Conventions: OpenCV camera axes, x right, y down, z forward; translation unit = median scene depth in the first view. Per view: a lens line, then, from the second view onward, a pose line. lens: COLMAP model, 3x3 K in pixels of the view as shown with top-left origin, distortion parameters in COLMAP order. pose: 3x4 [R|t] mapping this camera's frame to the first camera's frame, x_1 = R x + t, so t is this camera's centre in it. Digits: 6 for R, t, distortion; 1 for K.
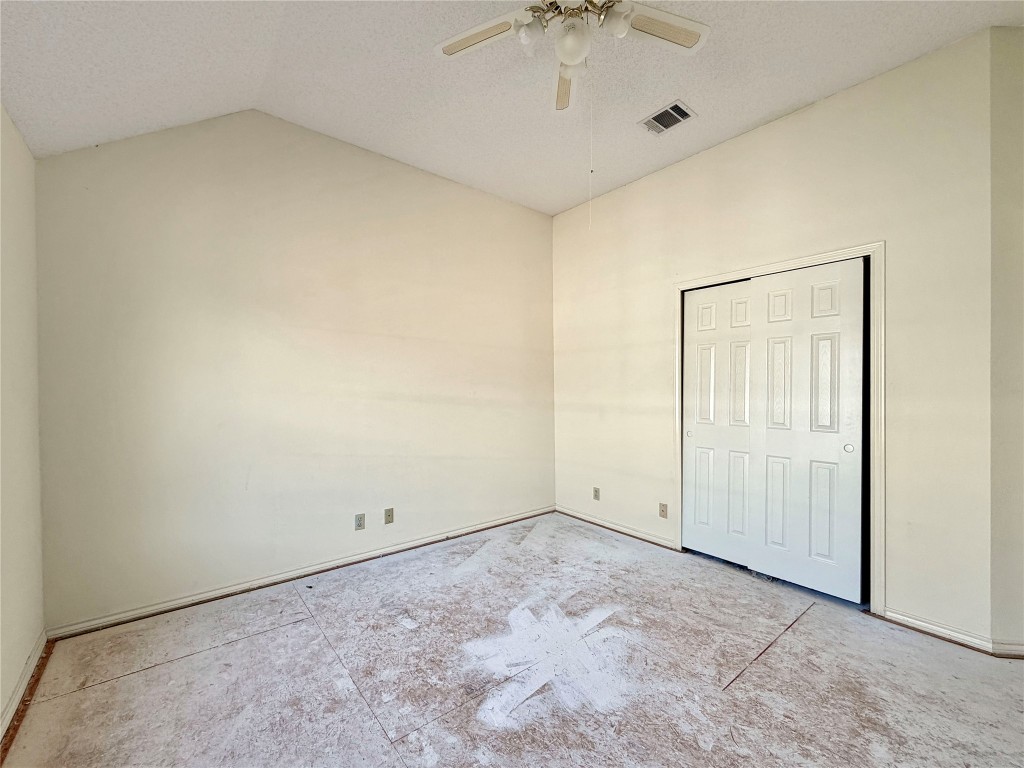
lens RADIAL K [[422.3, 0, 512.1], [0, 422.3, 385.3], [0, 0, 1]] dist [-0.000559, -0.000838]
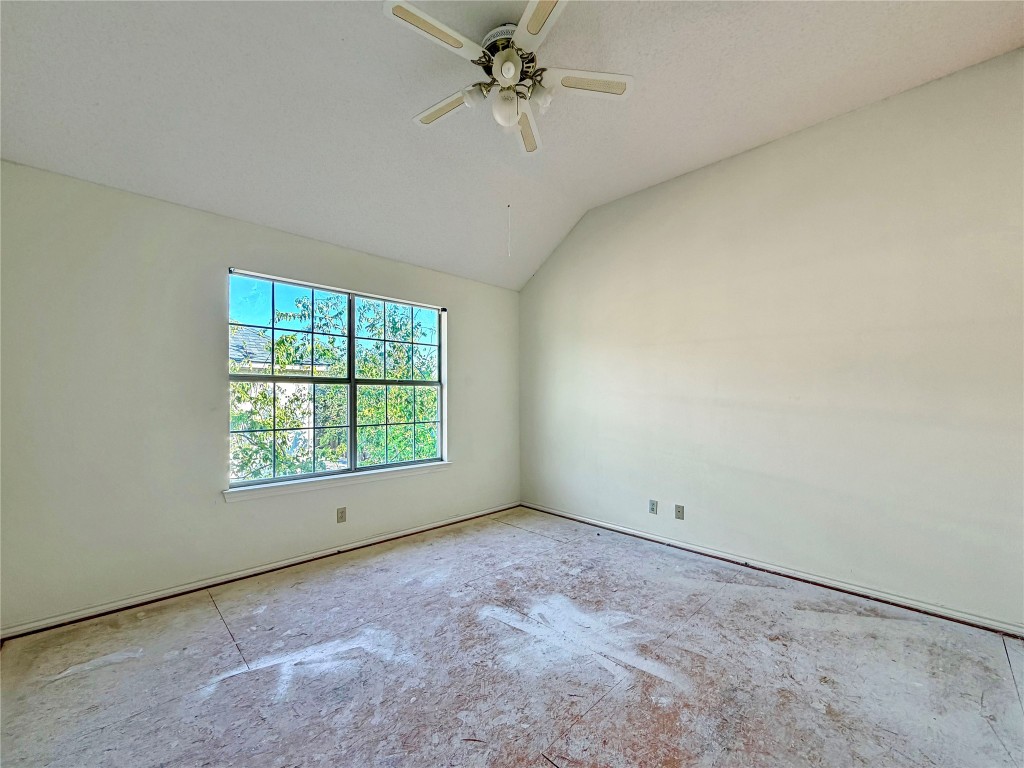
lens RADIAL K [[422.3, 0, 514.3], [0, 422.3, 378.2], [0, 0, 1]] dist [-0.000559, -0.000838]
pose [[0.093518, -0.040501, -0.994793, 1.017975], [0.003842, 0.999180, -0.040318, 0.016621], [0.995610, -0.000052, 0.093597, 0.657799]]
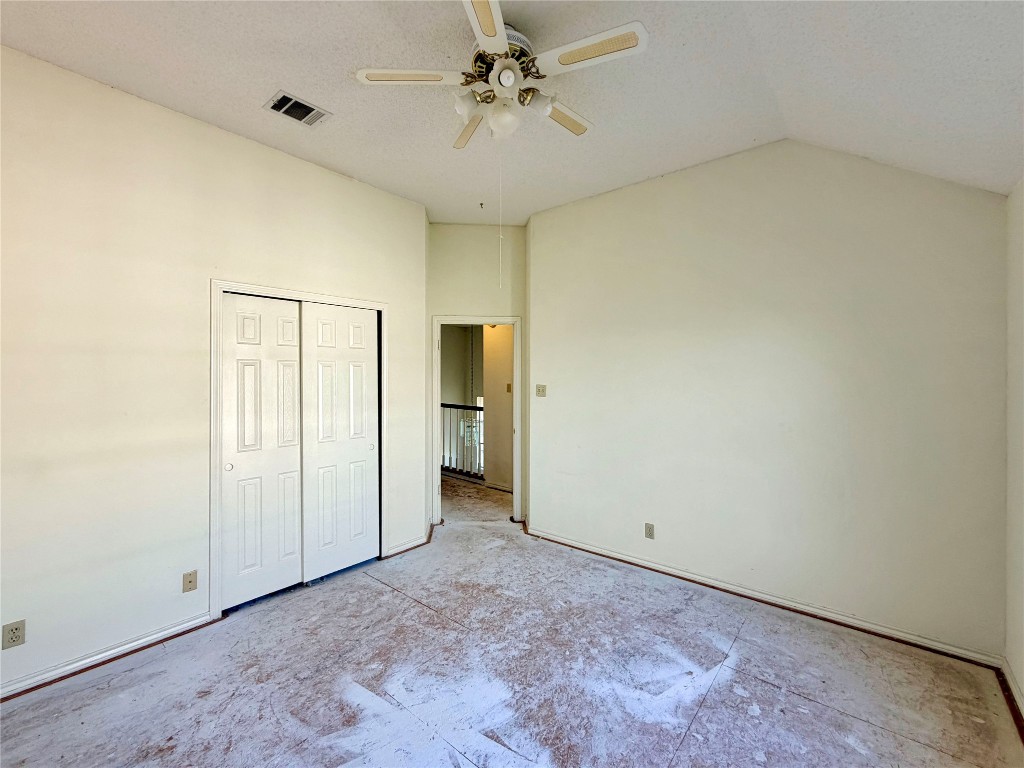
lens RADIAL K [[422.3, 0, 511.6], [0, 422.3, 375.3], [0, 0, 1]] dist [-0.000559, -0.000838]
pose [[-0.180216, -0.004094, 0.983618, -0.680930], [-0.005950, 0.999978, 0.003072, -0.099993], [-0.983609, -0.005299, -0.180237, 0.857640]]
